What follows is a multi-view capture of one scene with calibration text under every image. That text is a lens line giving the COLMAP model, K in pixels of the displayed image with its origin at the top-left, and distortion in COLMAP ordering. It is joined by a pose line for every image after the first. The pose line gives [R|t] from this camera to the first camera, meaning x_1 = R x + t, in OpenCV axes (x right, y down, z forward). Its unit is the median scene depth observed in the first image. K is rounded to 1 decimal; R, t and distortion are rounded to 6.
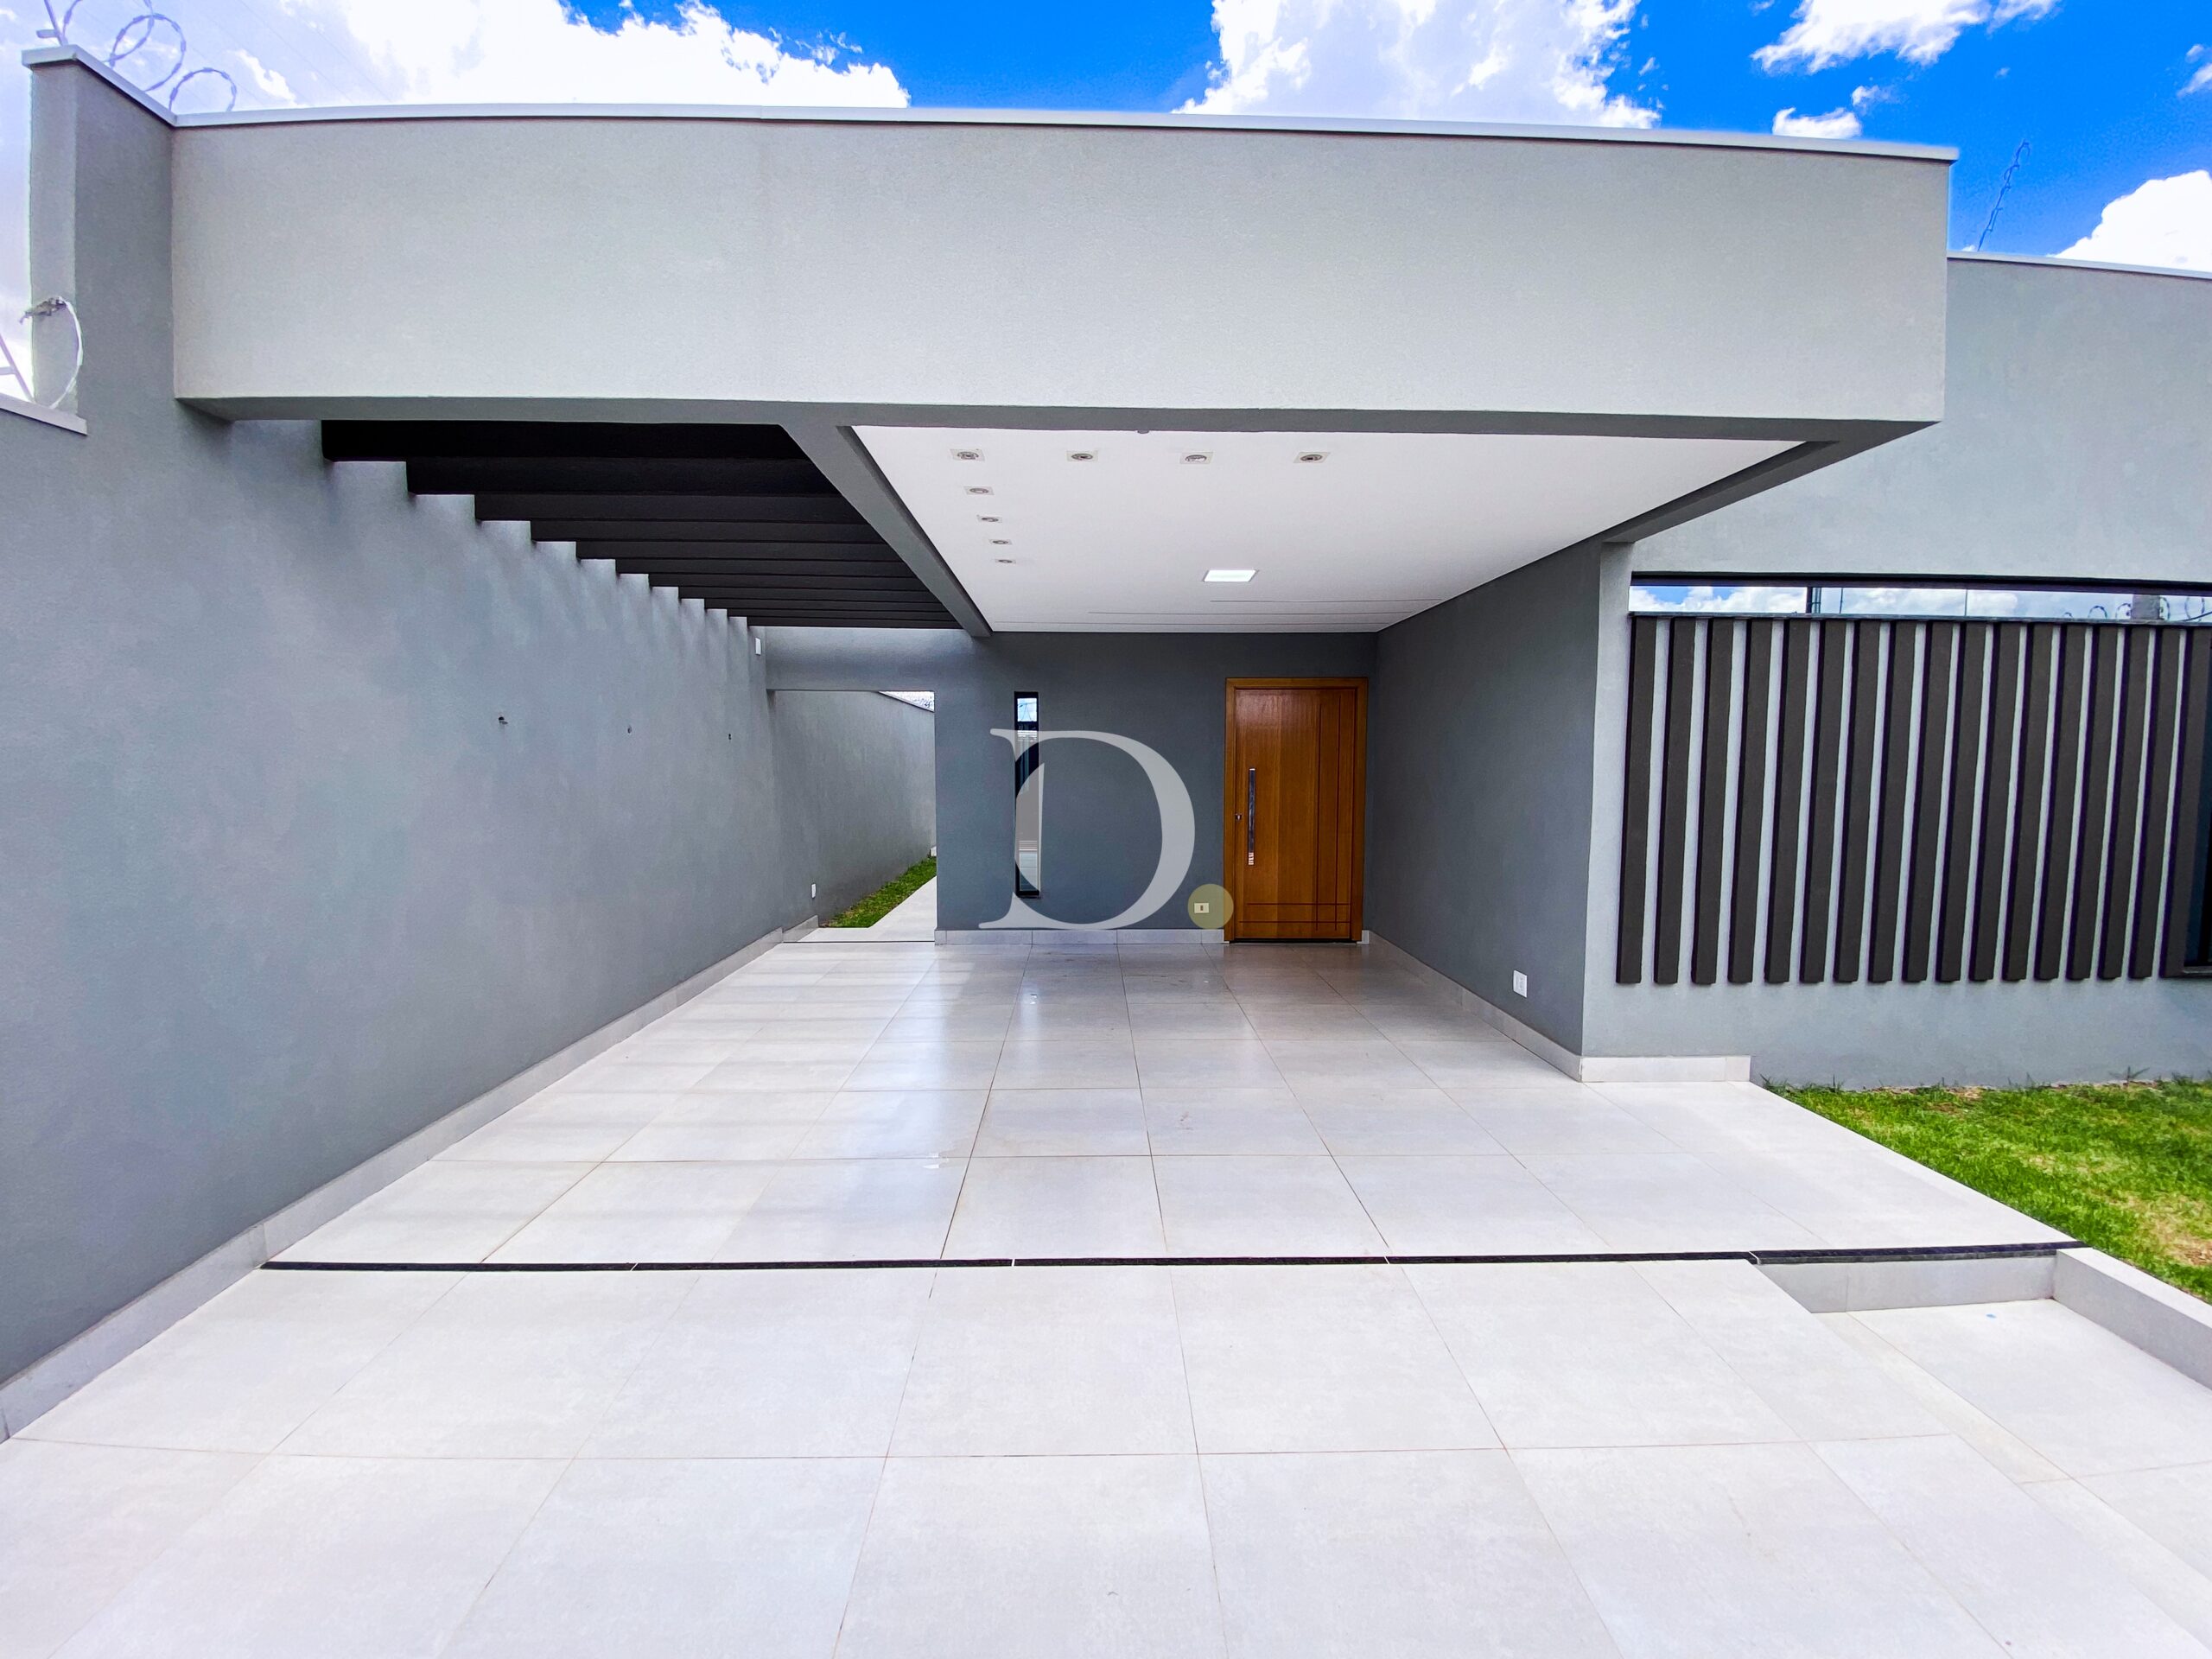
lens RADIAL K [[897.0, 0, 1101.7], [0, 897.0, 827.0], [0, 0, 1]] dist [0.035693, -0.031978]
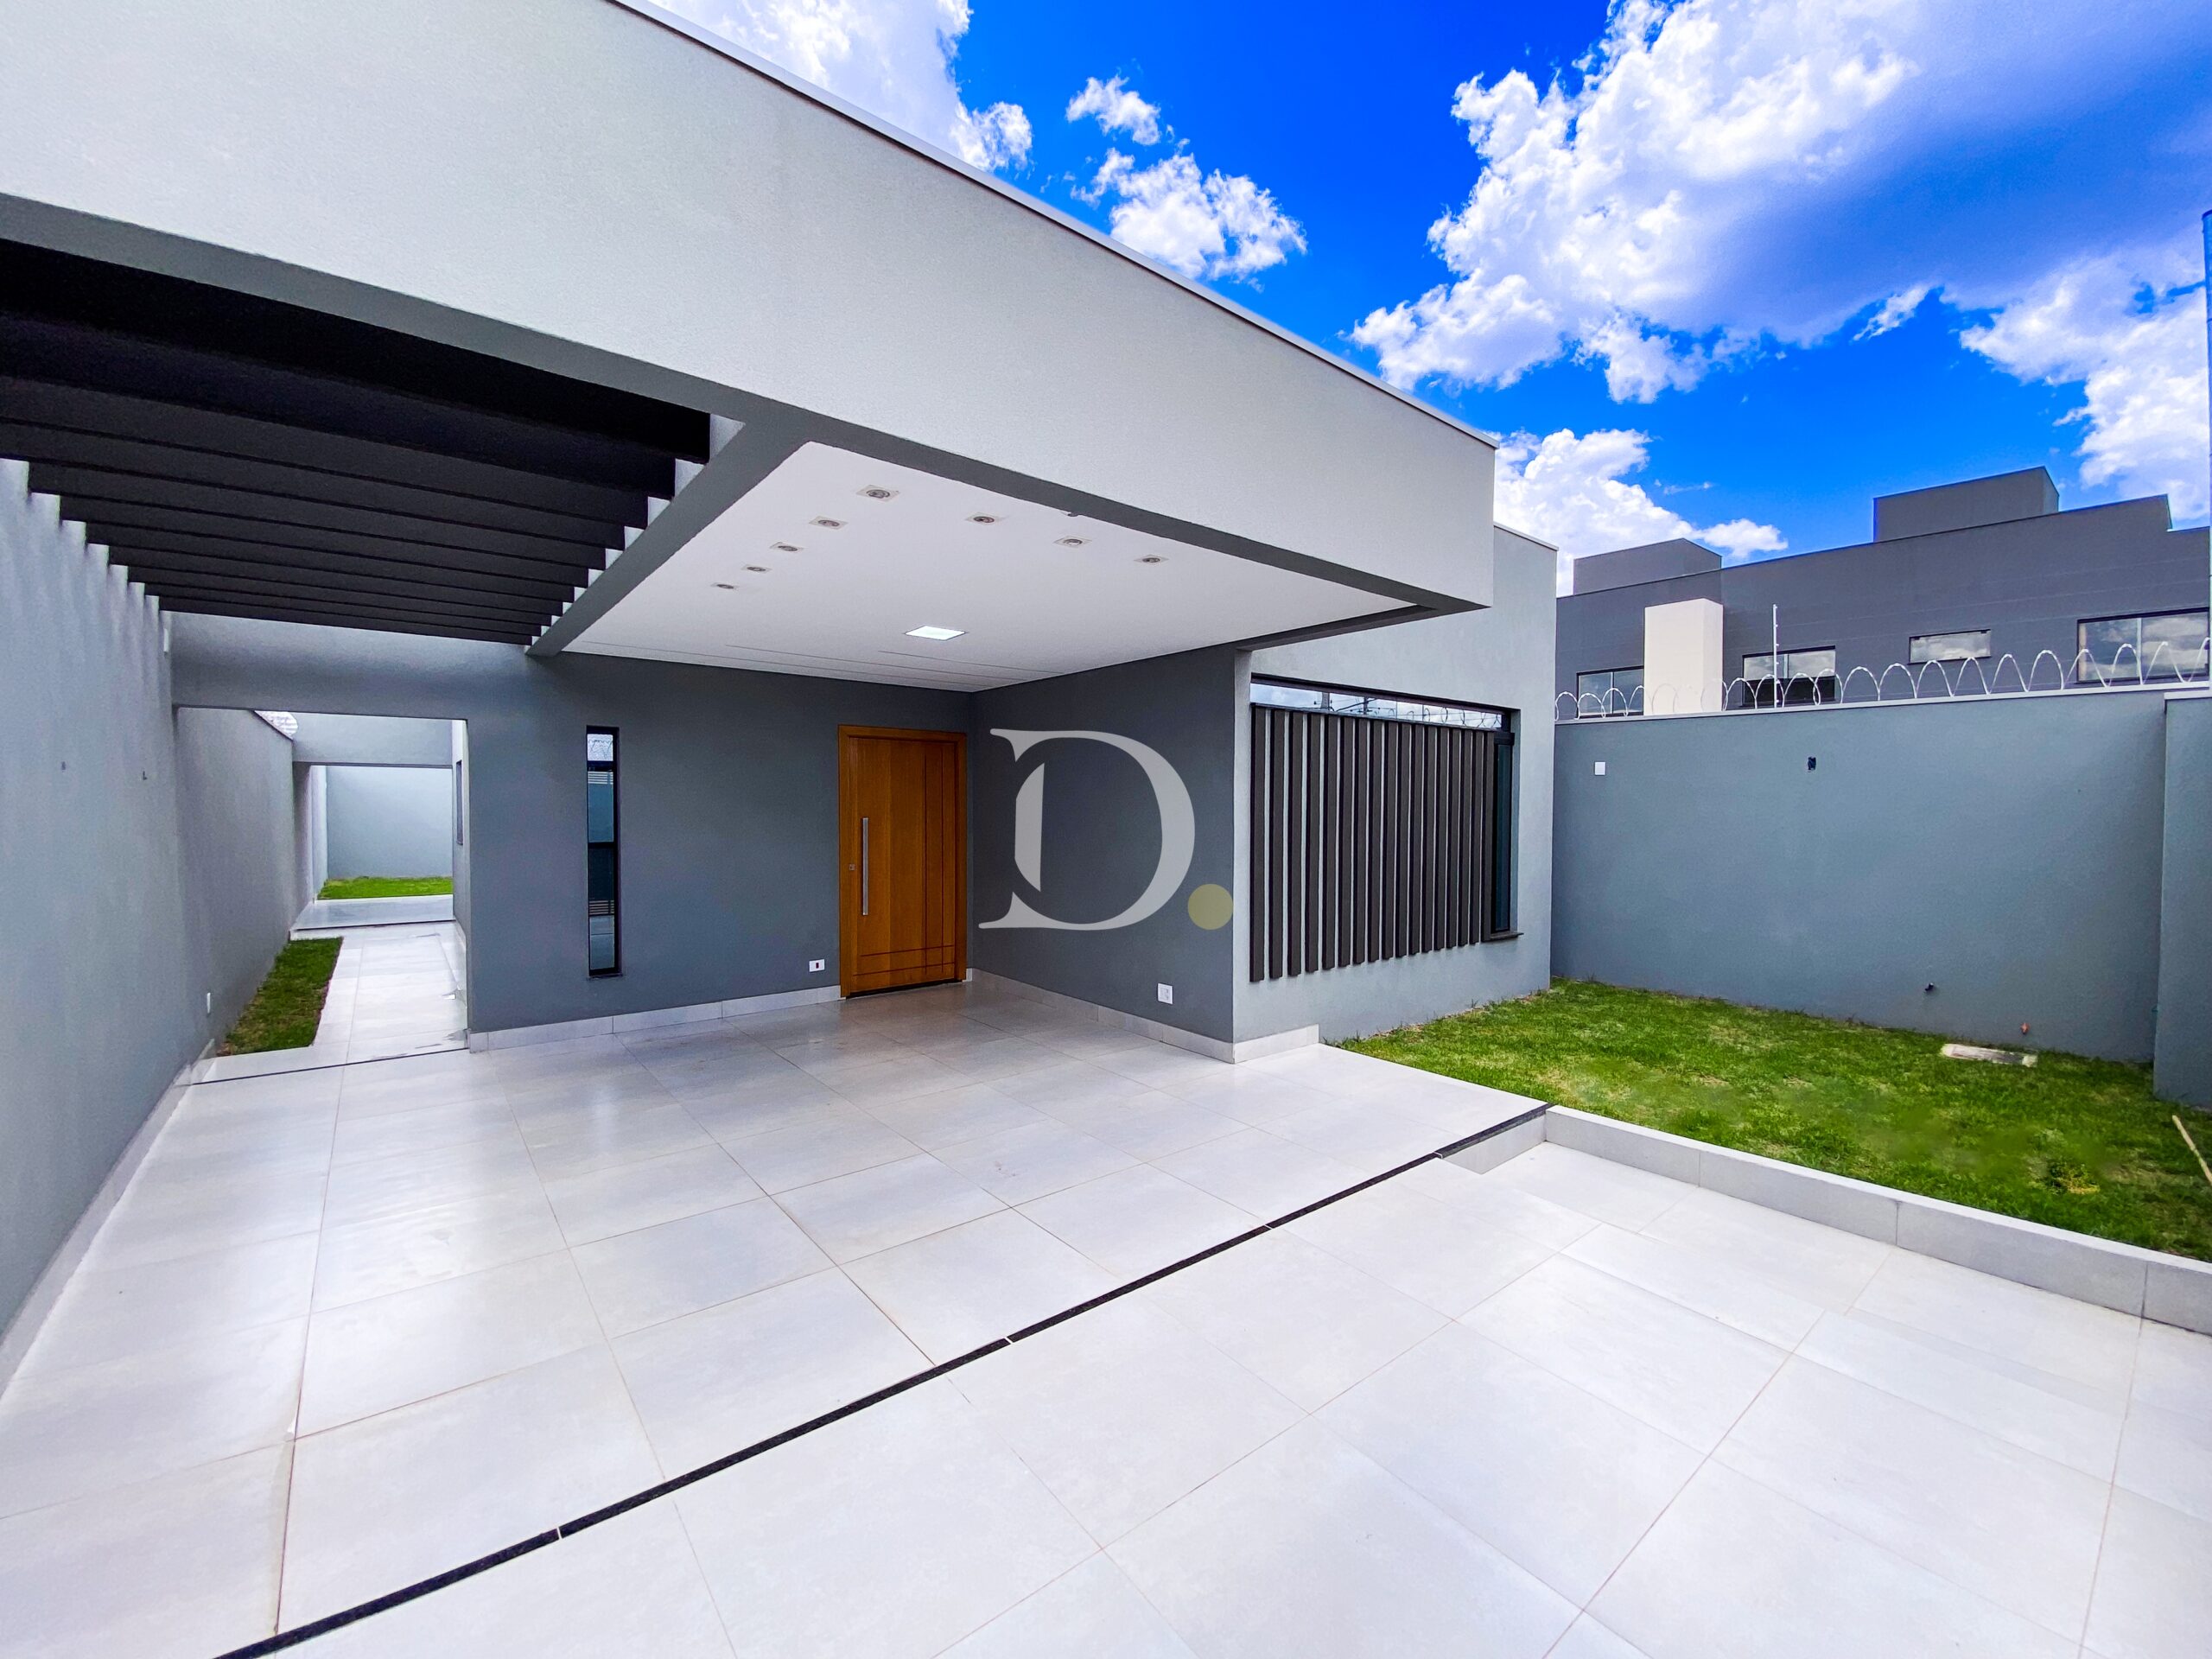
lens RADIAL K [[897.0, 0, 1101.7], [0, 897.0, 827.0], [0, 0, 1]] dist [0.035693, -0.031978]
pose [[0.789772, -0.012547, 0.613272, -0.391971], [0.041543, 0.998589, -0.033069, -0.018431], [-0.611992, 0.051594, 0.789179, 0.097071]]
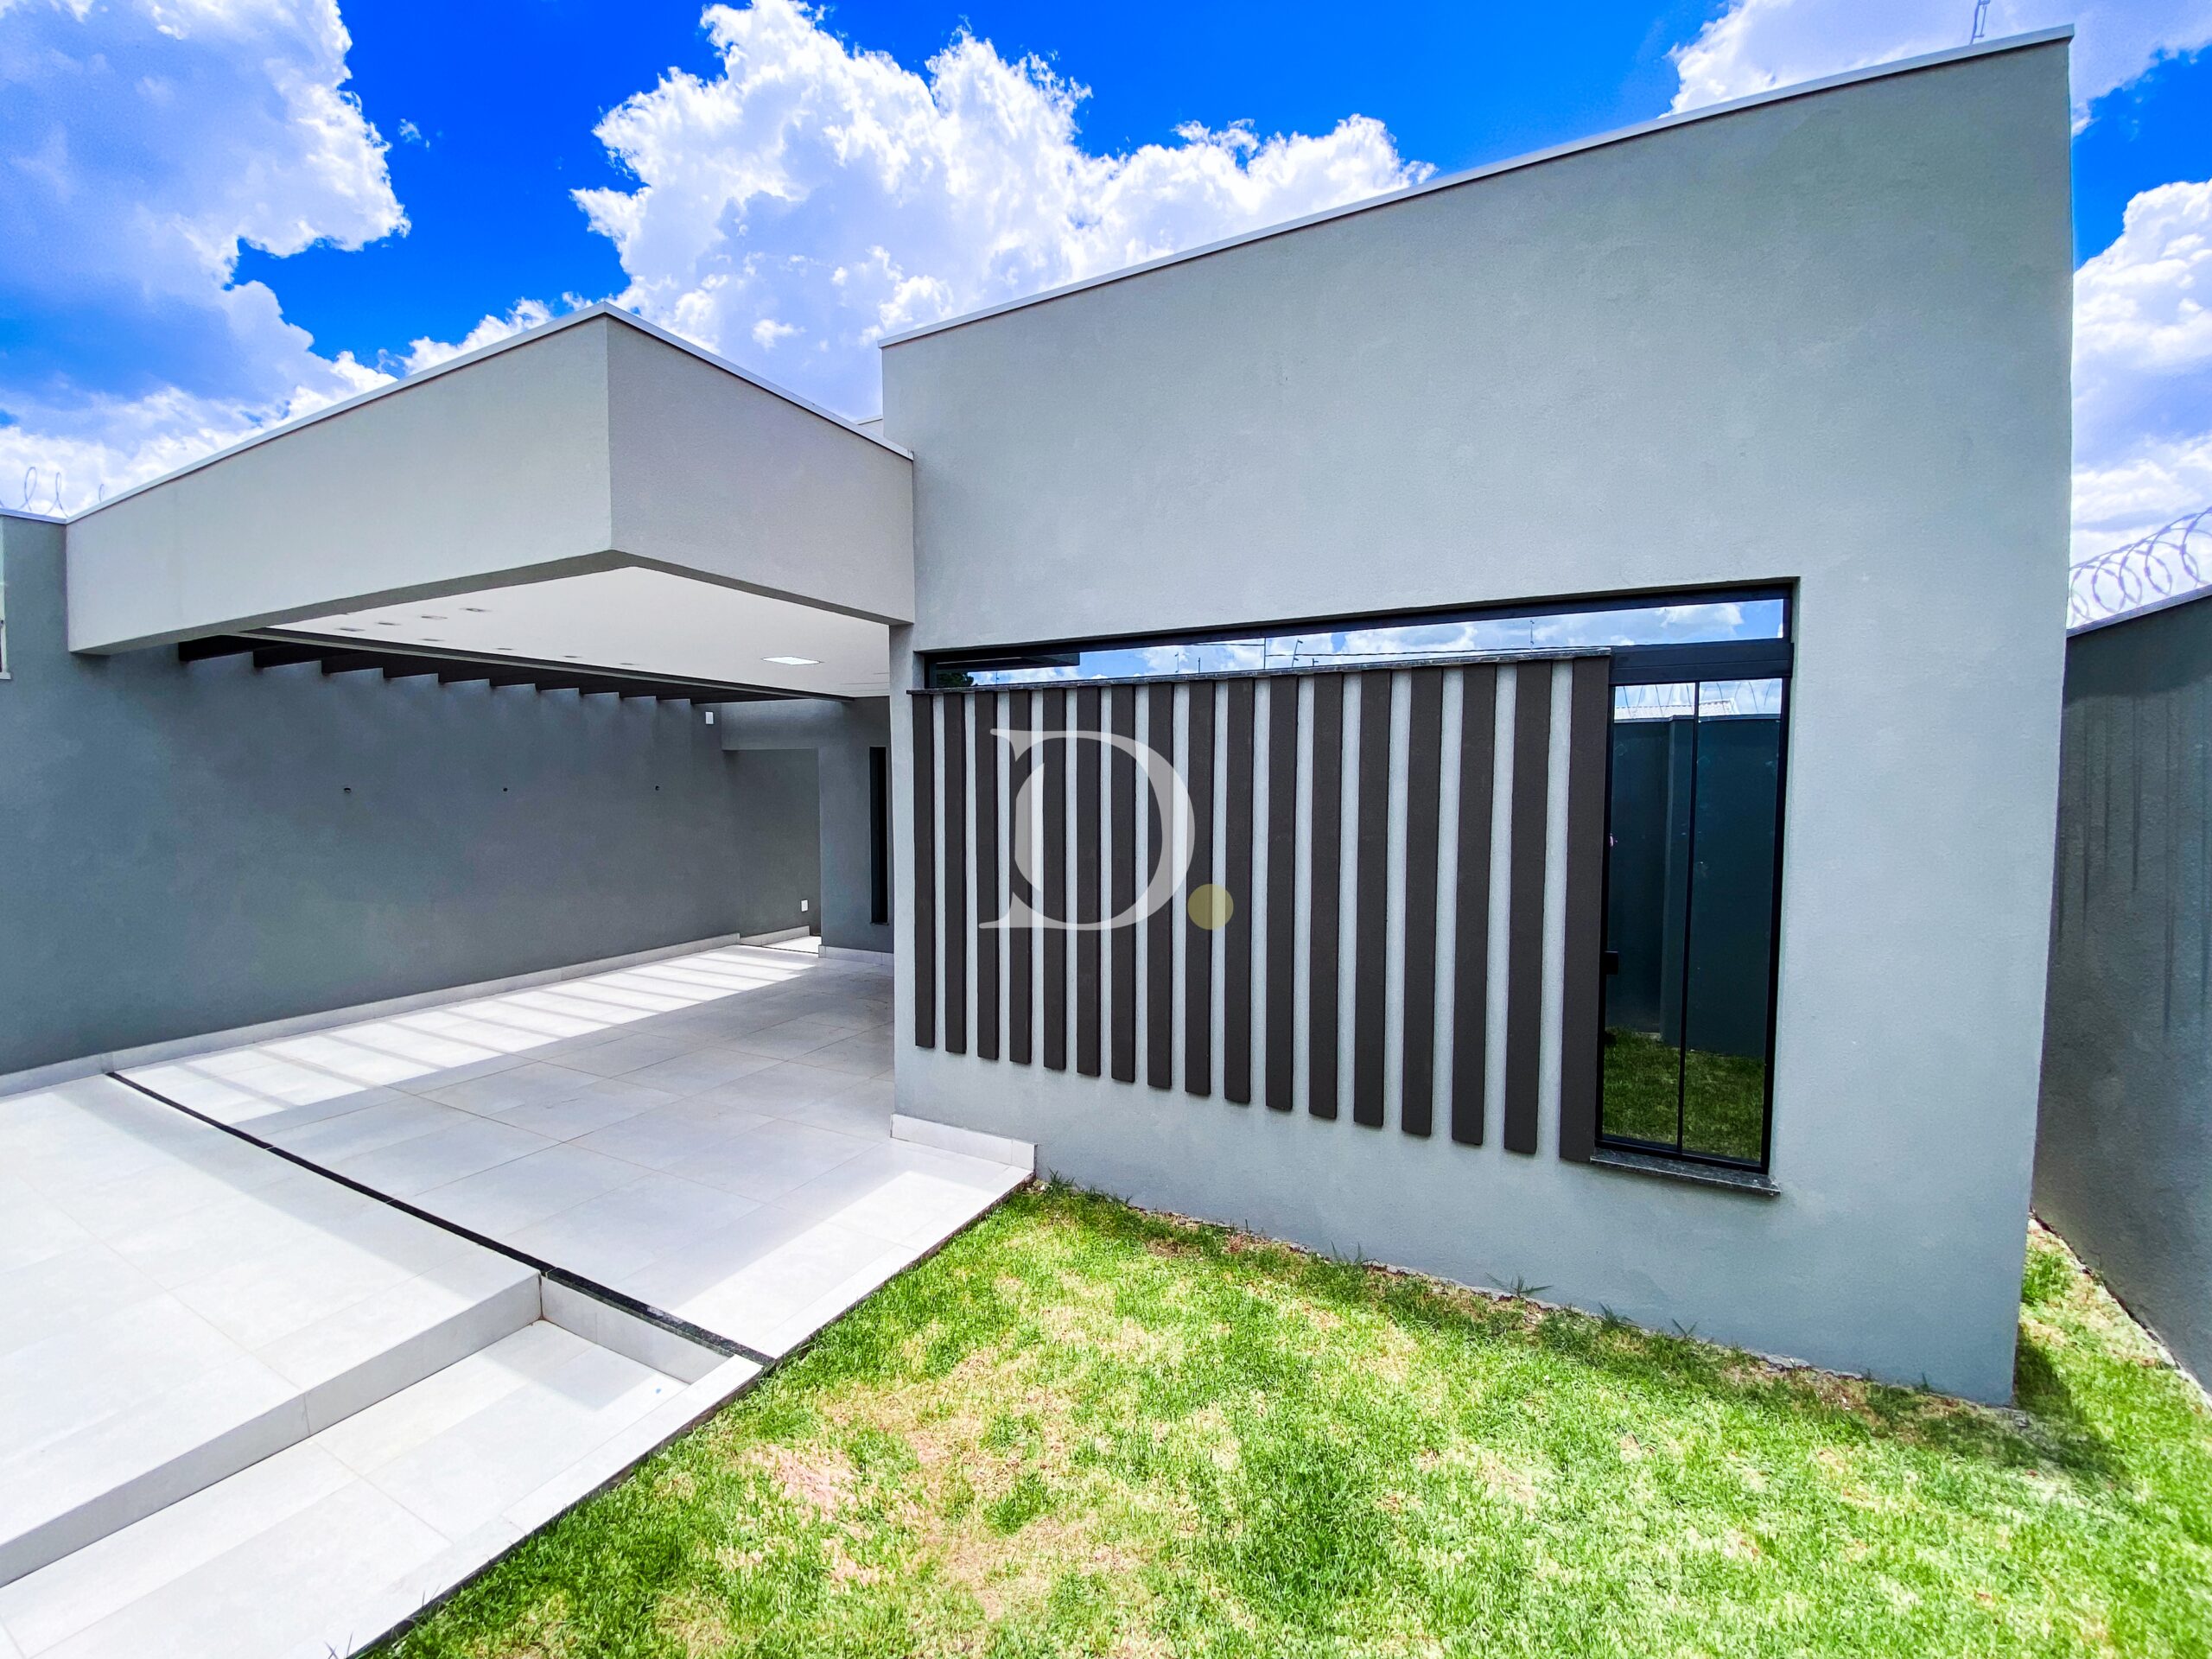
lens RADIAL K [[897.0, 0, 1101.7], [0, 897.0, 827.0], [0, 0, 1]] dist [0.035693, -0.031978]
pose [[0.876333, 0.022121, -0.481197, 1.235238], [-0.035718, 0.999179, -0.019115, -0.063509], [0.480379, 0.033939, 0.876404, 0.195646]]
